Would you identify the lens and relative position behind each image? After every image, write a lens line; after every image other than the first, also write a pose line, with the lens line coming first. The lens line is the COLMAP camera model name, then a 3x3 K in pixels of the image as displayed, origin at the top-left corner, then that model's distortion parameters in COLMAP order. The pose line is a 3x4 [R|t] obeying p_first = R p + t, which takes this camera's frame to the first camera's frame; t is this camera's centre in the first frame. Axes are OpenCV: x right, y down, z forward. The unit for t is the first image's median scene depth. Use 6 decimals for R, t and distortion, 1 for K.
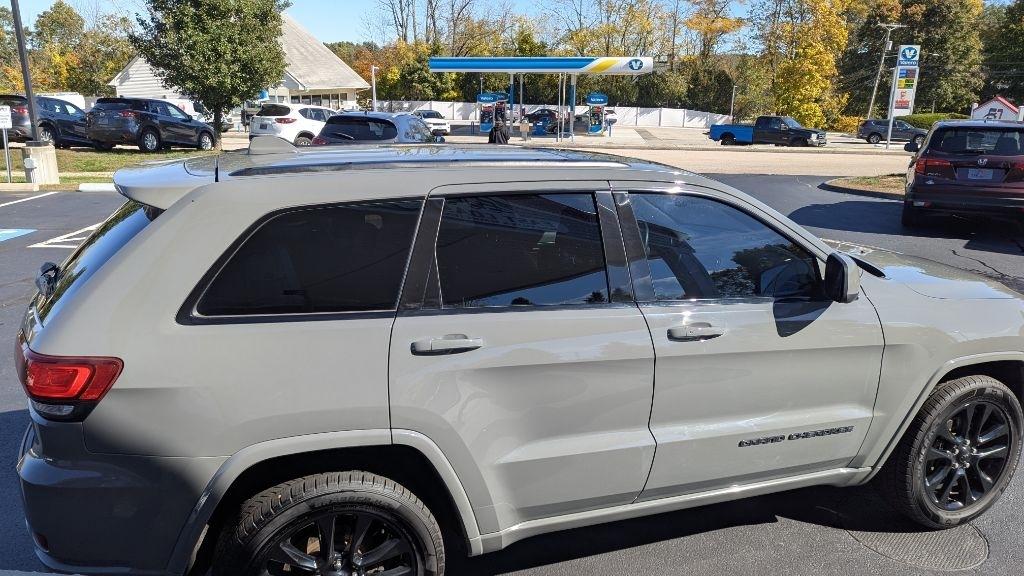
lens RADIAL K [[725.8, 0, 507.0], [0, 725.8, 280.1], [0, 0, 1]] dist [0.066350, -0.065067]
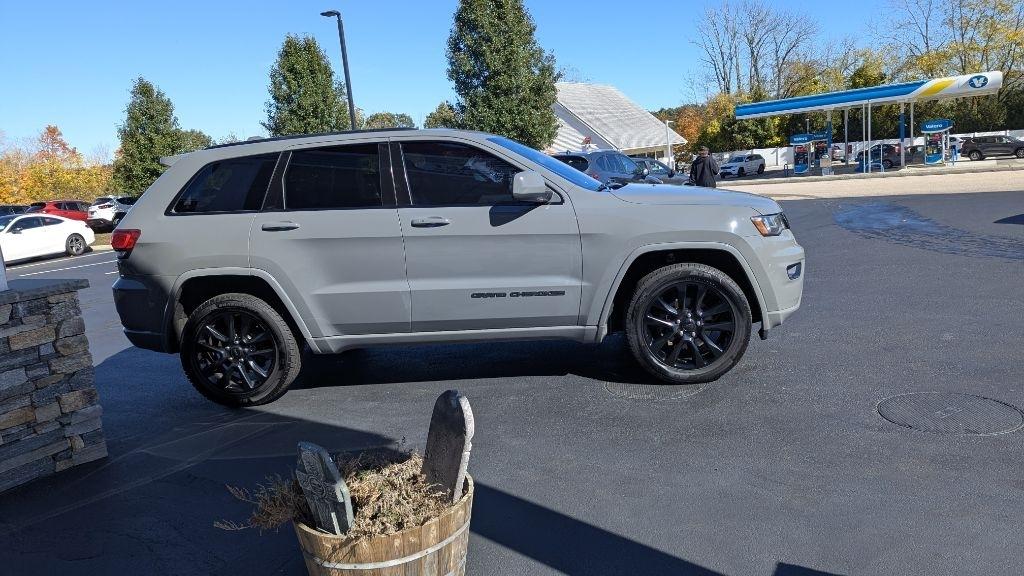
lens RADIAL K [[725.8, 0, 513.4], [0, 725.8, 277.2], [0, 0, 1]] dist [0.066350, -0.065067]
pose [[0.896216, -0.025835, -0.442865, 0.051049], [-0.011557, 0.996604, -0.081524, 0.014552], [0.443468, 0.078181, 0.892874, -0.016566]]
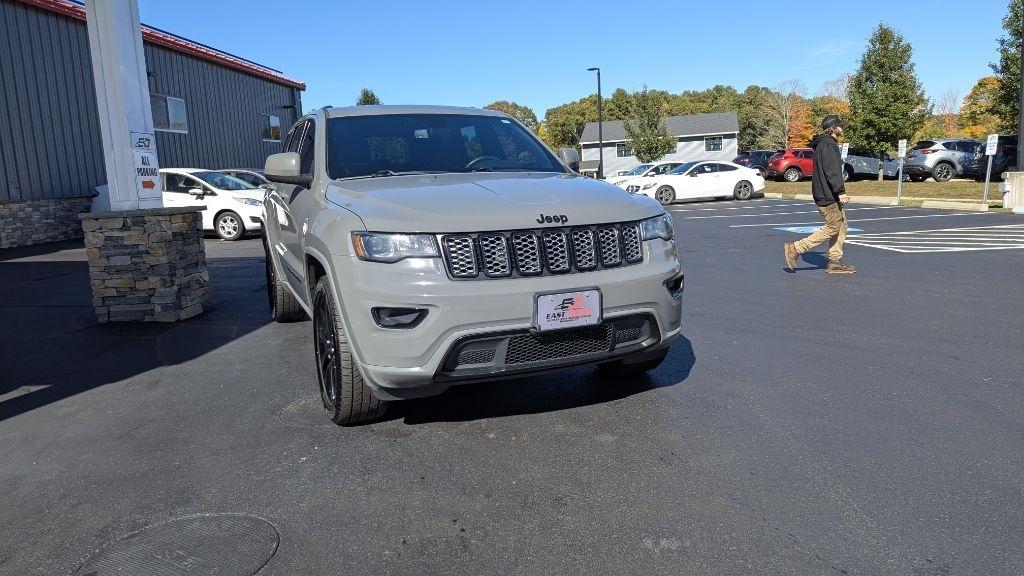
lens RADIAL K [[725.8, 0, 523.1], [0, 725.8, 278.2], [0, 0, 1]] dist [0.066350, -0.065067]
pose [[0.063567, 0.131216, -0.989314, 0.093874], [-0.207108, 0.971471, 0.115541, -0.002646], [0.976251, 0.197550, 0.088930, 0.064697]]
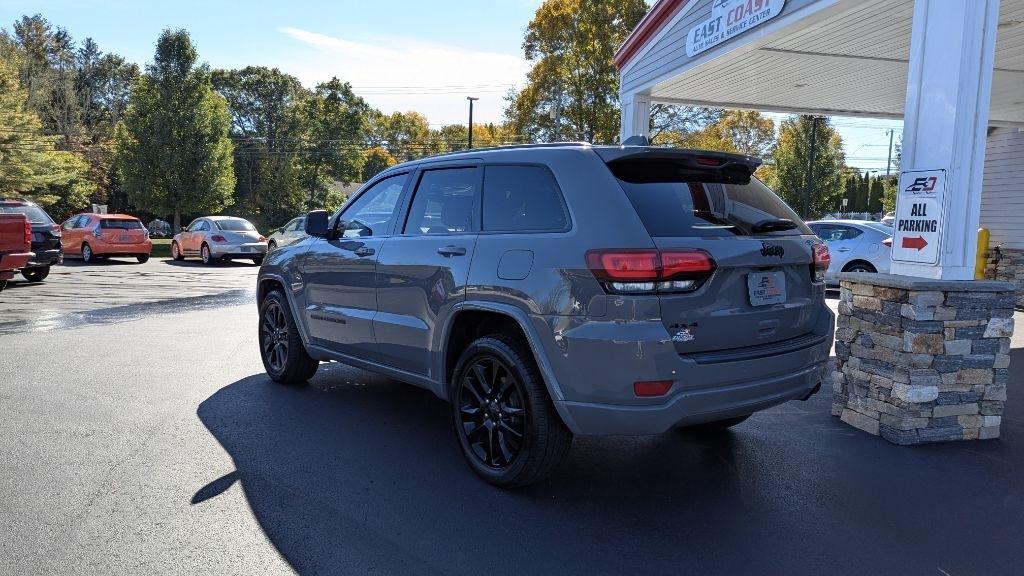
lens RADIAL K [[725.8, 0, 525.4], [0, 725.8, 285.0], [0, 0, 1]] dist [0.066350, -0.065067]
pose [[-0.319591, -0.101295, 0.942126, -0.074784], [0.213312, 0.961057, 0.175691, -0.009939], [-0.923233, 0.257116, -0.285538, 0.078067]]
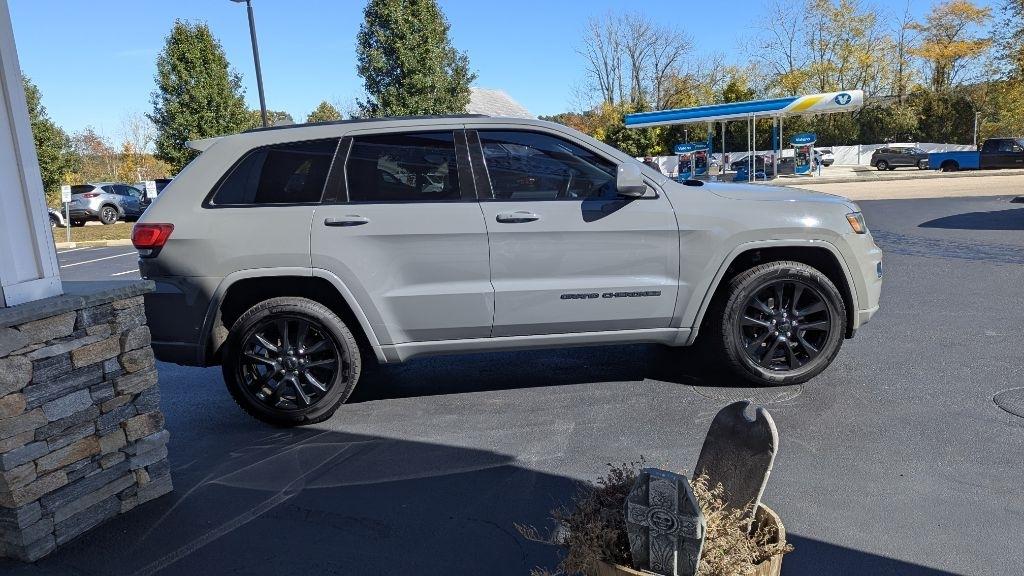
lens RADIAL K [[725.8, 0, 511.0], [0, 725.8, 283.4], [0, 0, 1]] dist [0.066350, -0.065067]
pose [[0.955442, -0.030778, -0.293570, 0.030304], [0.007617, 0.996789, -0.079715, 0.014590], [0.295081, 0.073926, 0.952608, -0.019116]]
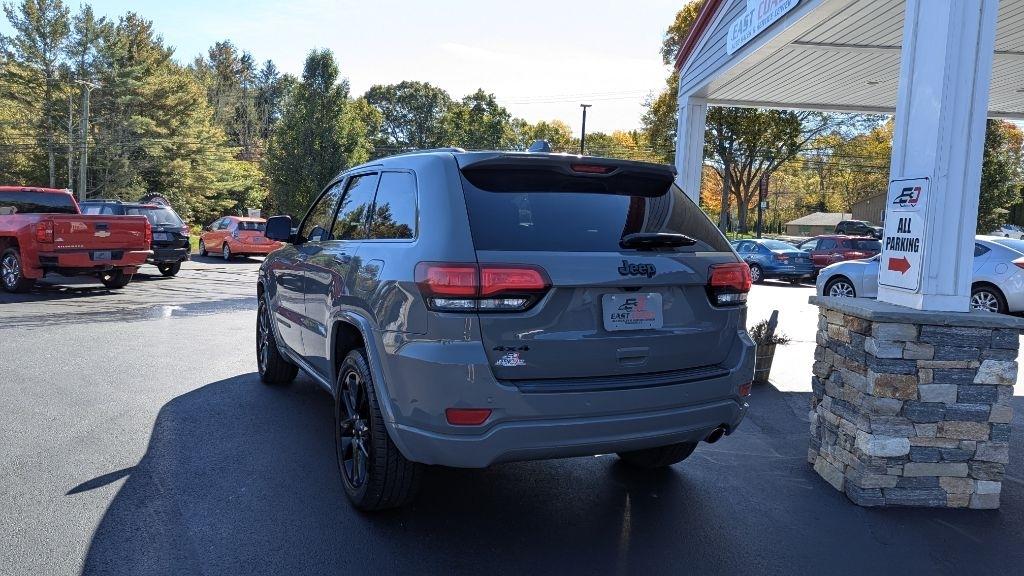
lens RADIAL K [[725.8, 0, 501.7], [0, 725.8, 272.4], [0, 0, 1]] dist [0.066350, -0.065067]
pose [[-0.096357, -0.082531, 0.991919, -0.075773], [0.211399, 0.972124, 0.101420, -0.005399], [-0.972639, 0.219463, -0.076224, 0.057012]]
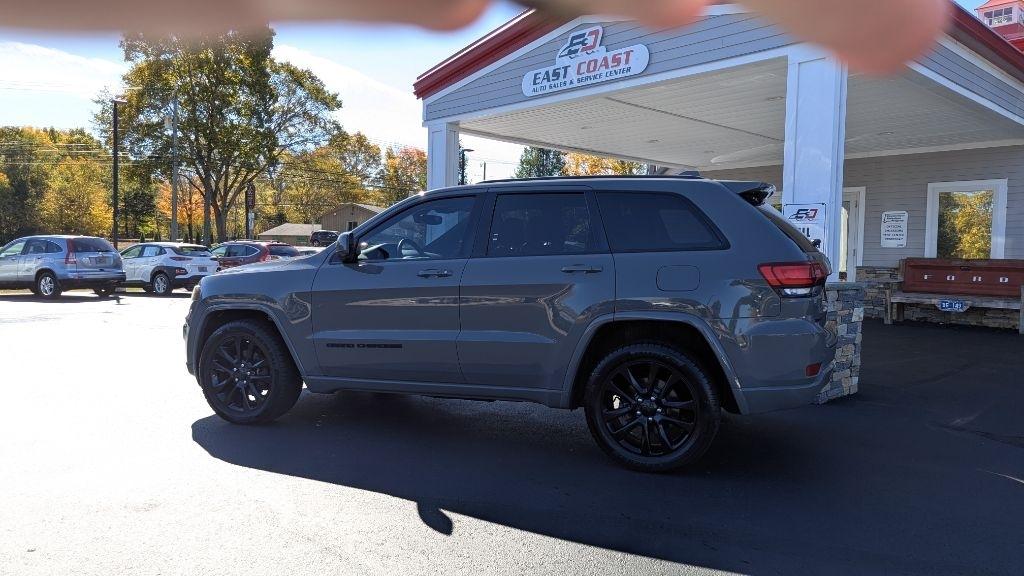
lens RADIAL K [[725.8, 0, 509.3], [0, 725.8, 284.5], [0, 0, 1]] dist [0.066350, -0.065067]
pose [[-0.744412, -0.054366, 0.665504, -0.054277], [0.146345, 0.959163, 0.242053, -0.019388], [-0.651486, 0.277580, -0.706056, 0.118746]]
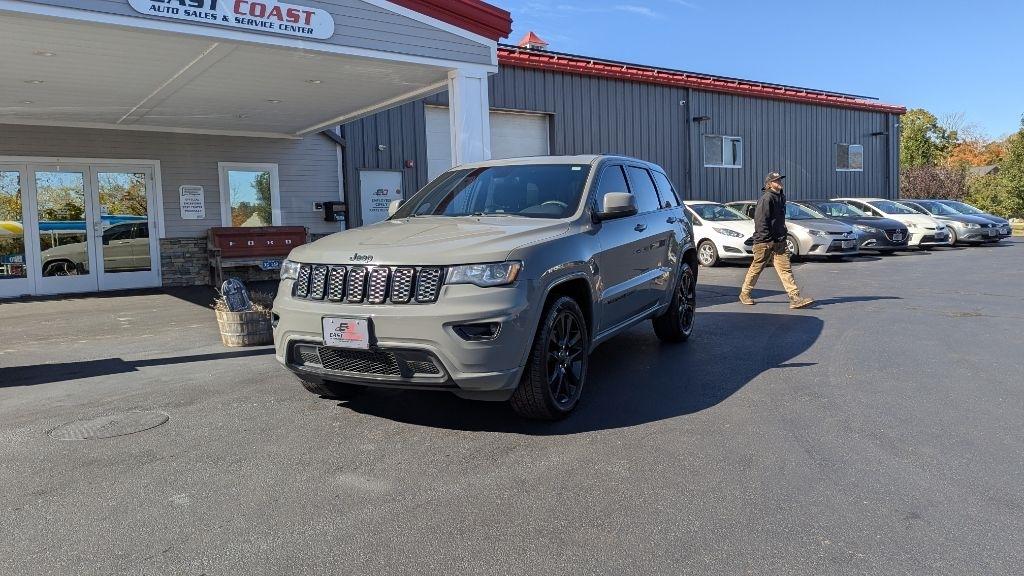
lens RADIAL K [[725.8, 0, 528.7], [0, 725.8, 276.5], [0, 0, 1]] dist [0.066350, -0.065067]
pose [[-0.727594, 0.059108, -0.683457, 0.074752], [-0.155234, 0.956252, 0.247959, -0.018269], [0.668214, 0.286509, -0.686588, 0.126489]]
